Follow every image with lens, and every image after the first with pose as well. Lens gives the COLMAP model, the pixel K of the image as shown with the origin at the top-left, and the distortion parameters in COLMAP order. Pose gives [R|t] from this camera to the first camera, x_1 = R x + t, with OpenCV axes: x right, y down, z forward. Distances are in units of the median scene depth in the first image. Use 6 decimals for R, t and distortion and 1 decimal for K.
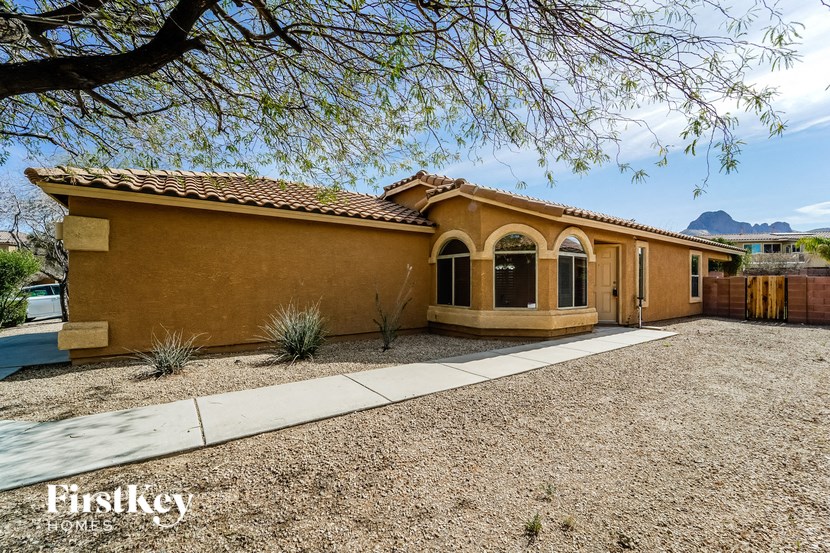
lens RADIAL K [[335.8, 0, 412.6], [0, 335.8, 283.2], [0, 0, 1]] dist [-0.020785, -0.000304]
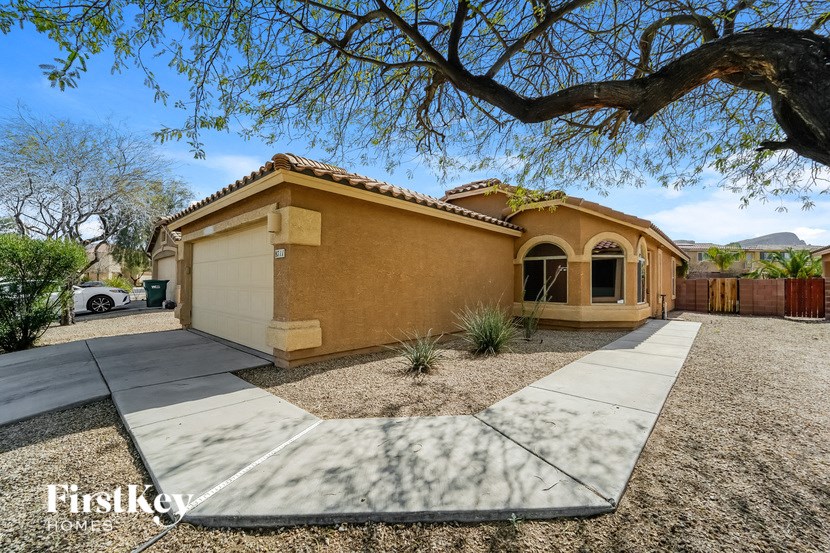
lens RADIAL K [[335.8, 0, 409.1], [0, 335.8, 275.6], [0, 0, 1]] dist [-0.020785, -0.000304]
pose [[0.977675, 0.012437, 0.209755, -0.596102], [-0.008781, 0.999793, -0.018352, 0.003051], [-0.209940, 0.016101, 0.977582, 0.002006]]
